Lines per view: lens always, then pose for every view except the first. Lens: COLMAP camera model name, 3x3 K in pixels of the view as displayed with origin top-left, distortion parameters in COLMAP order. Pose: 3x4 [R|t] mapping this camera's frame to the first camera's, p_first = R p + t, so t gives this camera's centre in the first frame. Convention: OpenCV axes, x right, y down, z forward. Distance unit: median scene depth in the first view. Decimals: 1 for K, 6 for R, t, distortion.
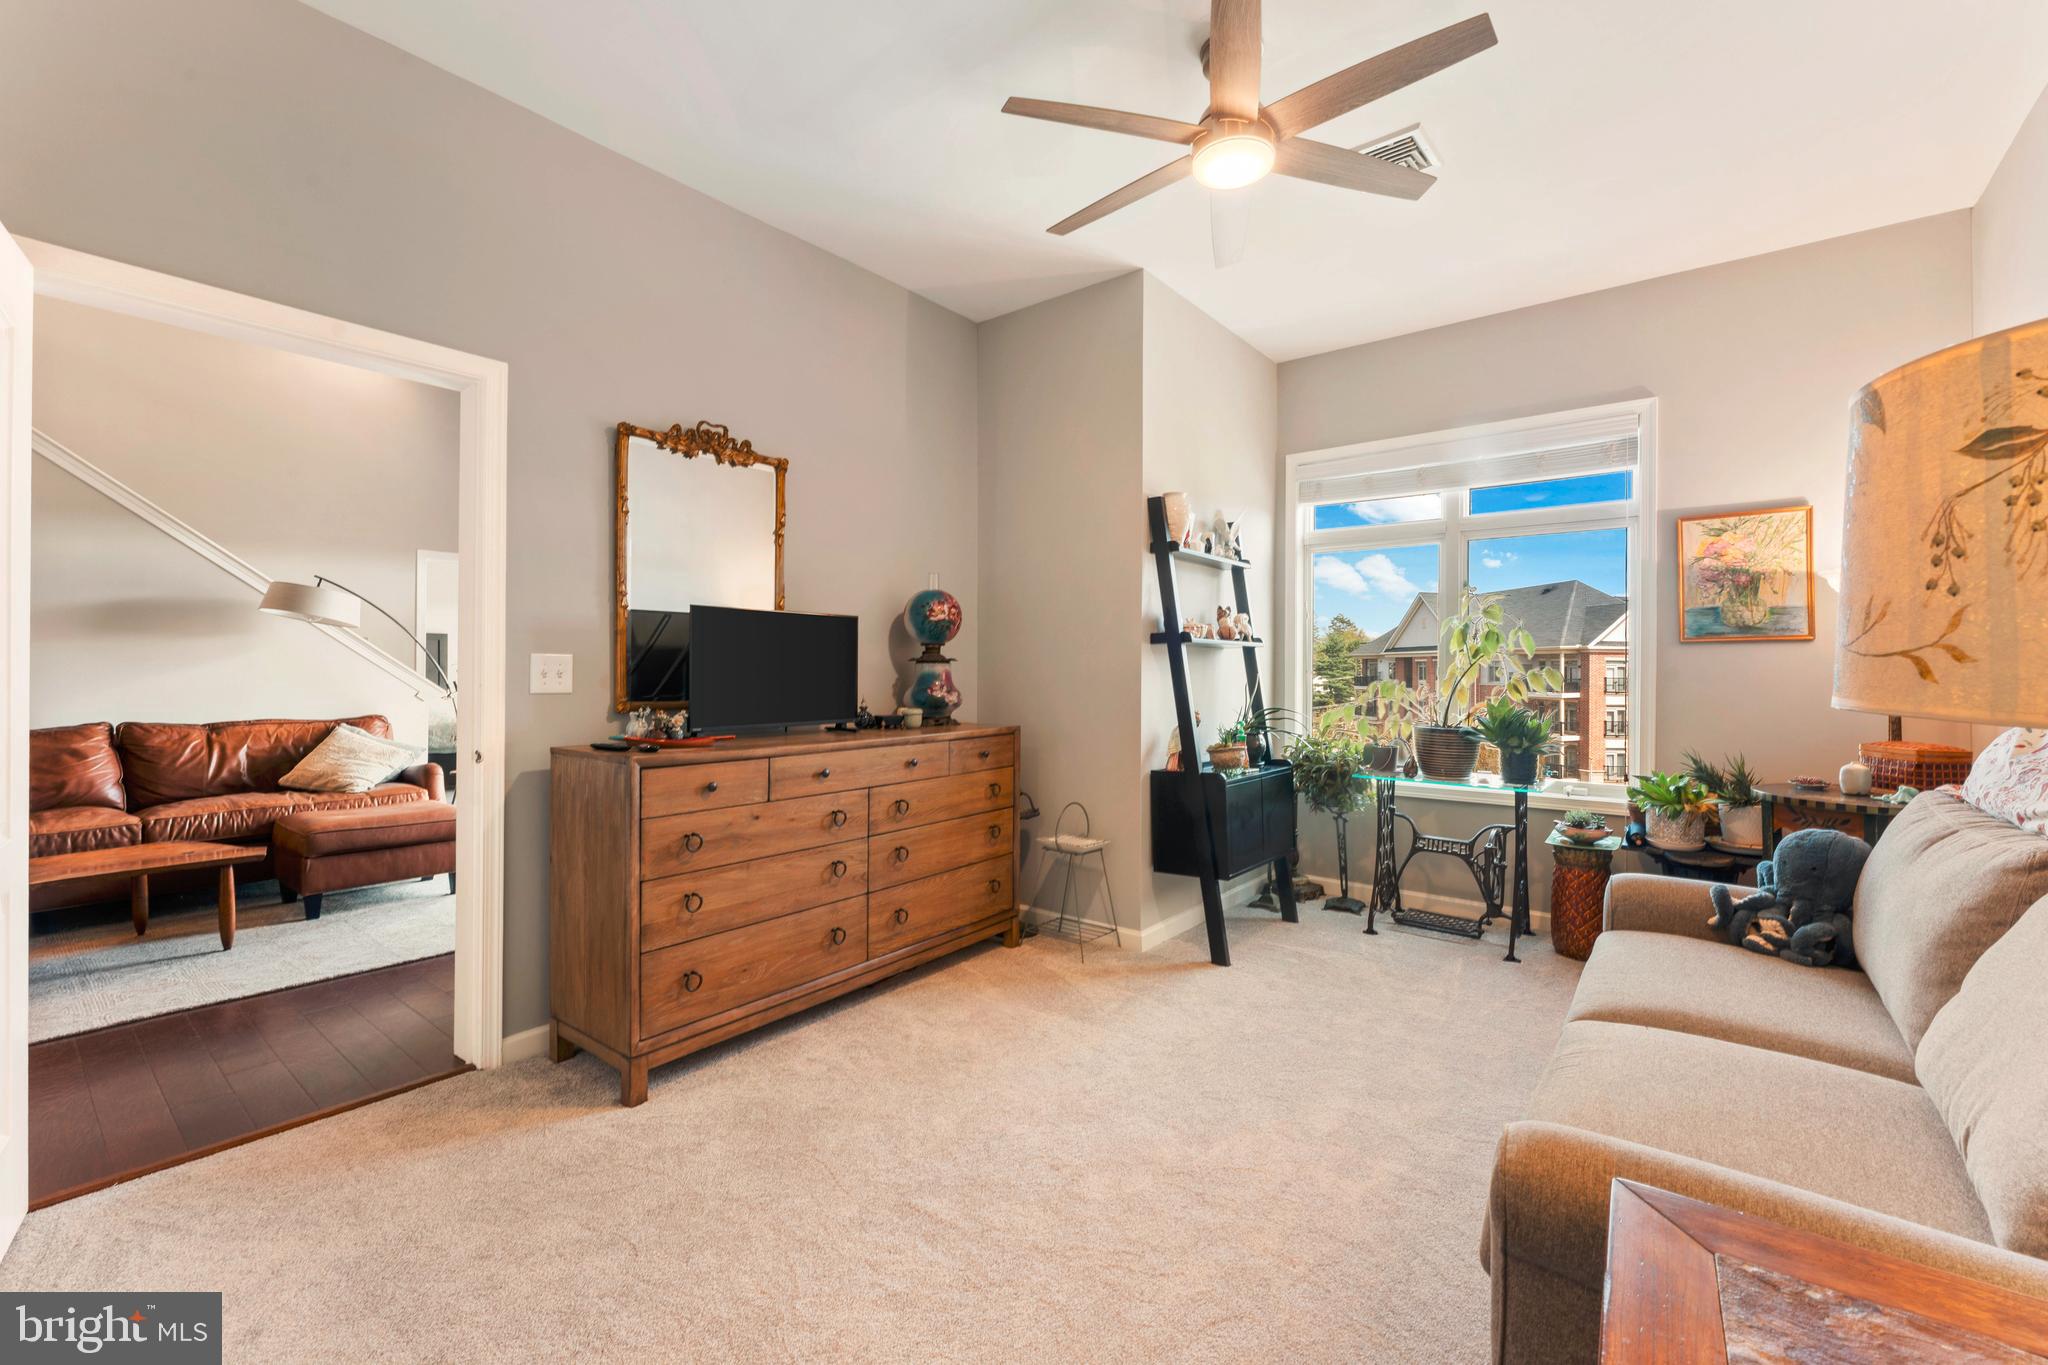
lens RADIAL K [[828.9, 0, 1029.3], [0, 828.9, 667.6], [0, 0, 1]] dist [0.008382, -0.002293]
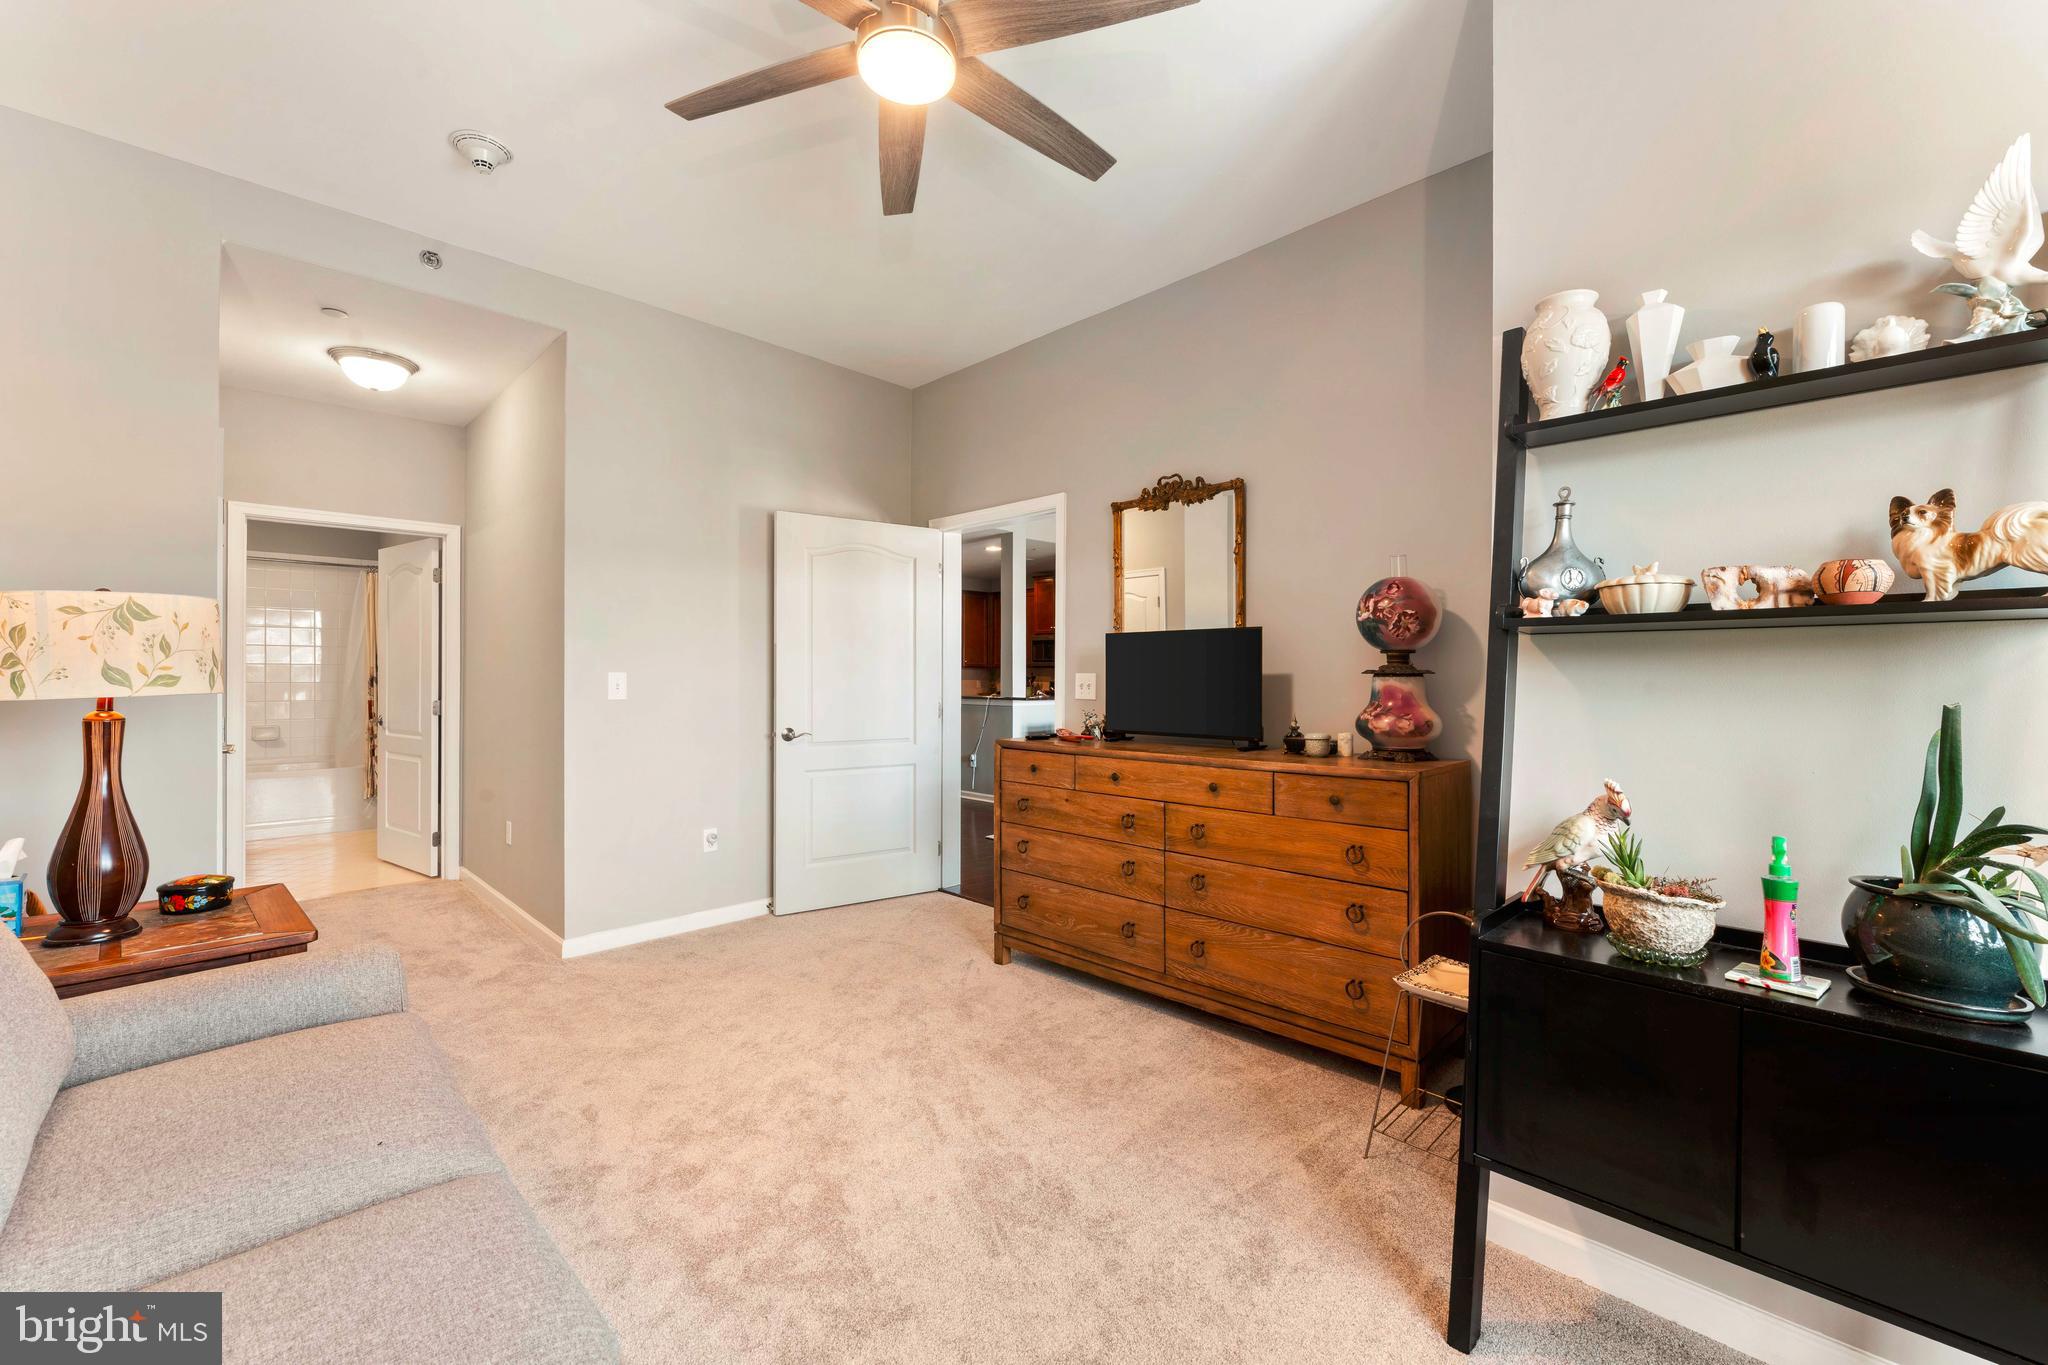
lens RADIAL K [[828.9, 0, 1039.1], [0, 828.9, 673.5], [0, 0, 1]] dist [0.008382, -0.002293]
pose [[-0.099439, -0.009483, -0.994998, 0.986010], [-0.000099, 0.999955, -0.009520, -0.001612], [0.995044, -0.000849, -0.099435, 1.134441]]
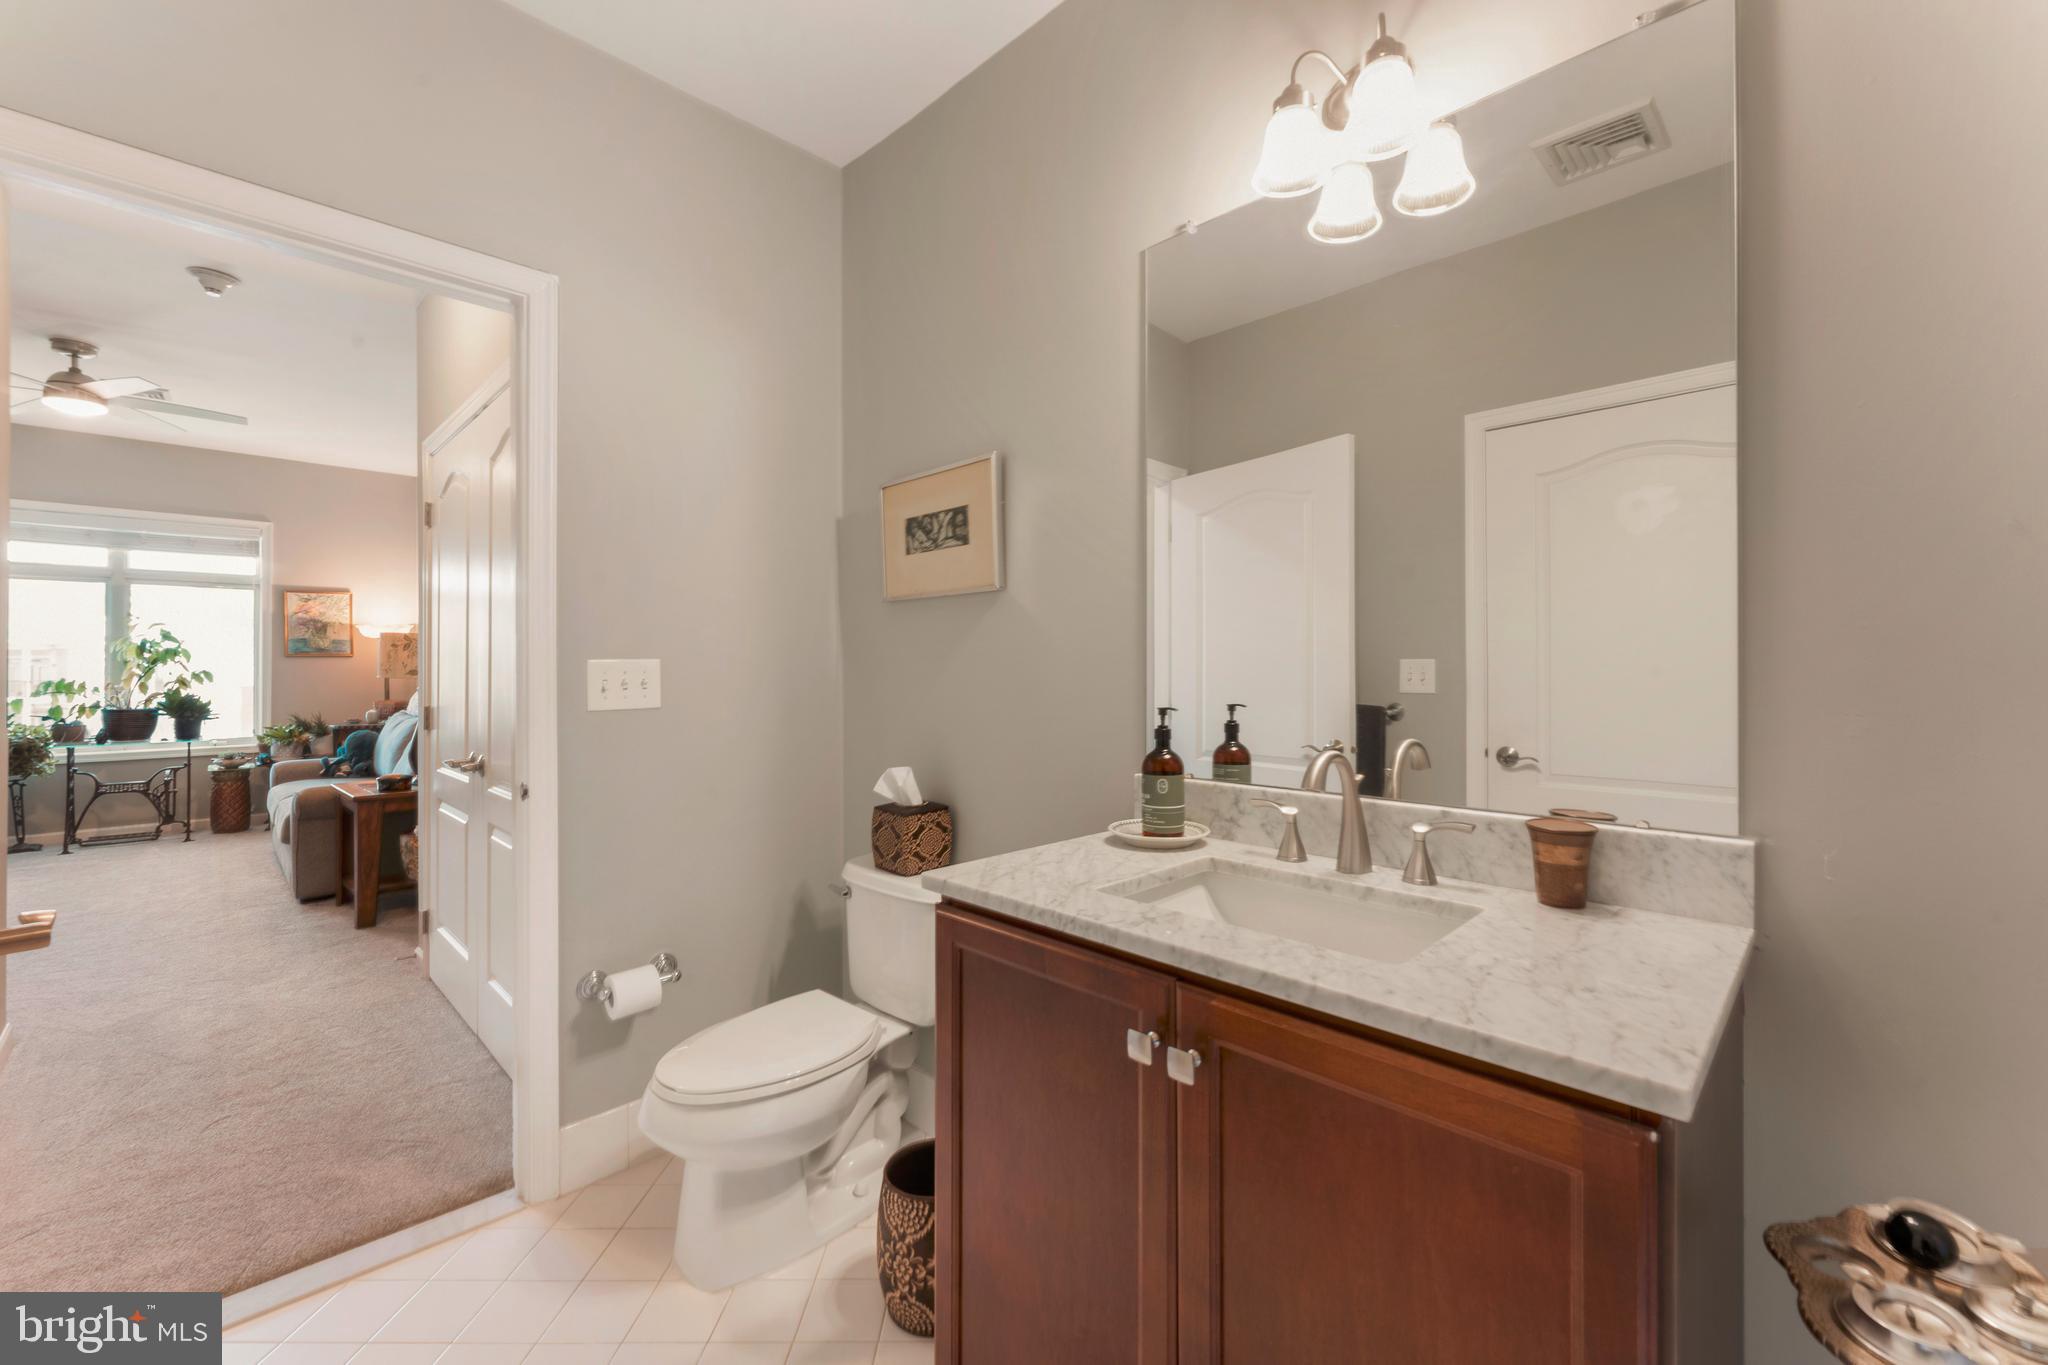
lens RADIAL K [[828.9, 0, 1054.0], [0, 828.9, 660.5], [0, 0, 1]] dist [0.008382, -0.002293]
pose [[0.091717, 0.002573, 0.995782, -0.771360], [0.000868, 0.999996, -0.002664, -0.011896], [-0.995785, 0.001108, 0.091714, -0.744761]]
